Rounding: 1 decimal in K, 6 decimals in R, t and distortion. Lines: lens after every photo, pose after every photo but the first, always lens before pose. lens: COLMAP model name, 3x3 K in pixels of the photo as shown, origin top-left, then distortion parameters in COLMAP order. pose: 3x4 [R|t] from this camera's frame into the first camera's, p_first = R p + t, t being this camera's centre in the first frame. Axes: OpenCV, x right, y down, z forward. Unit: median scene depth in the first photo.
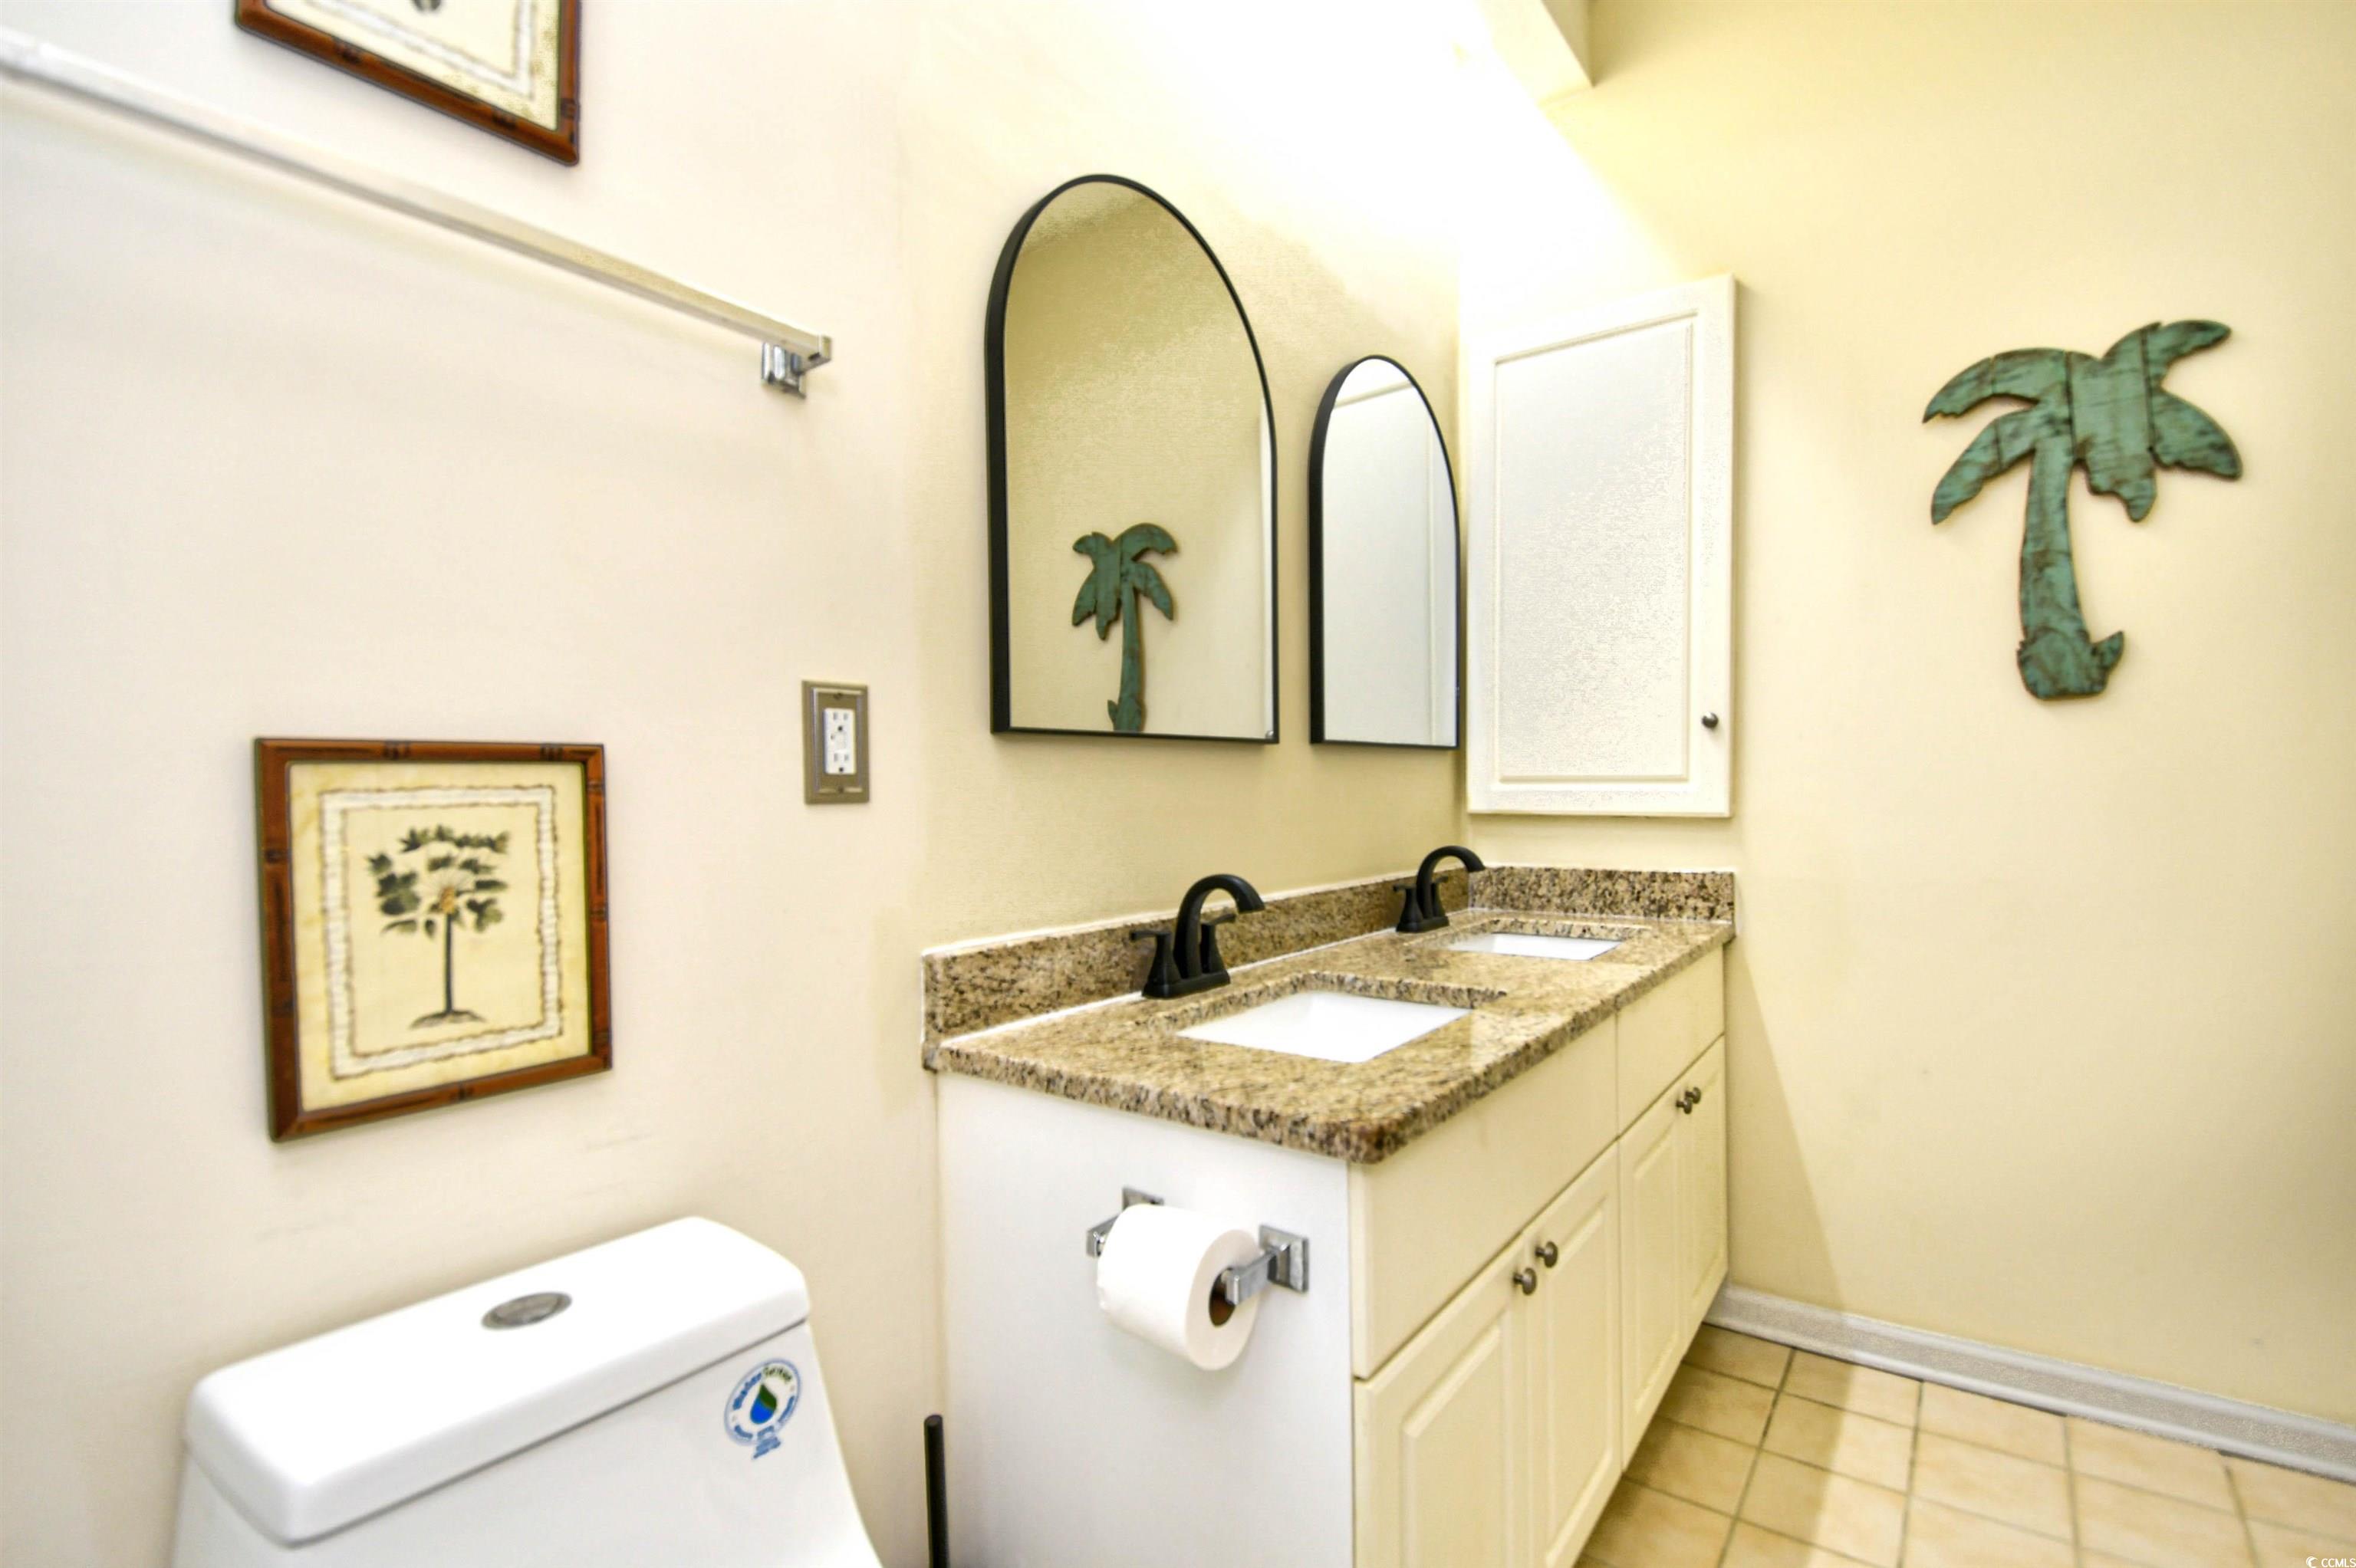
lens RADIAL K [[1037.7, 0, 1181.0], [0, 1037.7, 800.3], [0, 0, 1]] dist [0.004143, -0.016976]
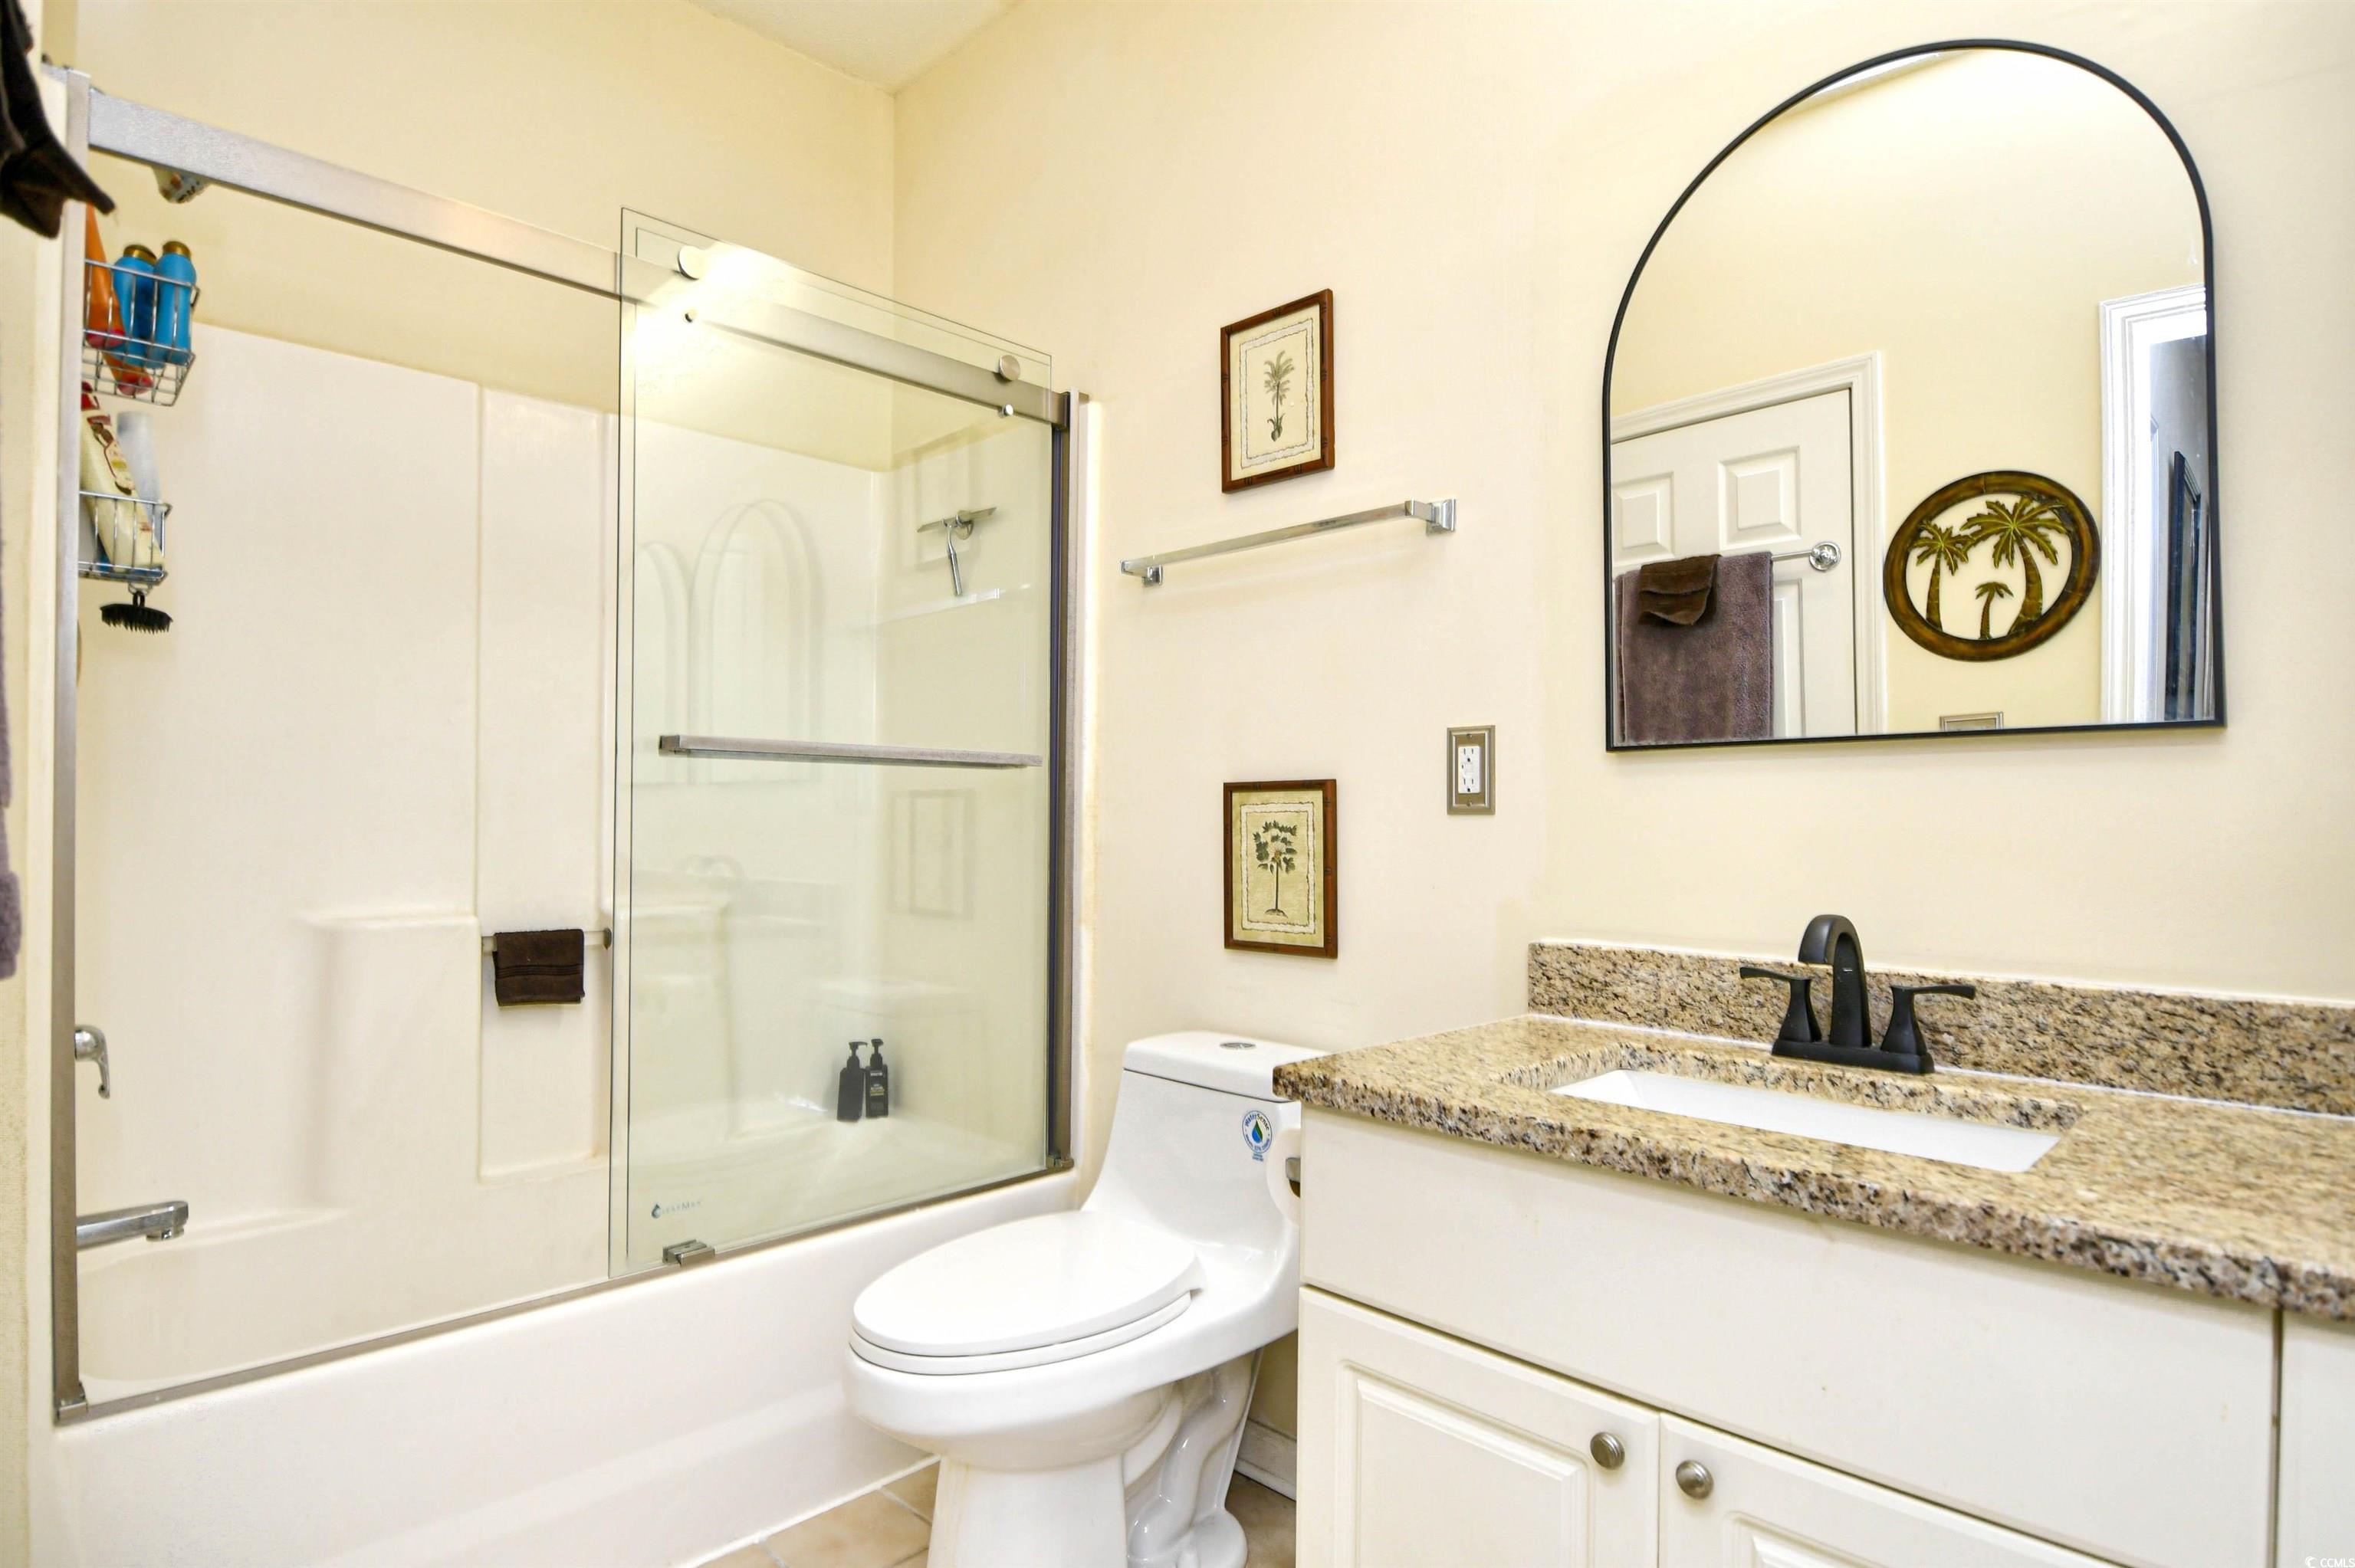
lens RADIAL K [[1227.5, 0, 1181.0], [0, 1227.5, 792.8], [0, 0, 1]] dist [0.002110, 0.000230]
pose [[-0.131441, -0.011494, -0.991257, 1.588049], [-0.014989, 0.999842, -0.009606, -0.005227], [0.991211, 0.013595, -0.131592, 1.002889]]
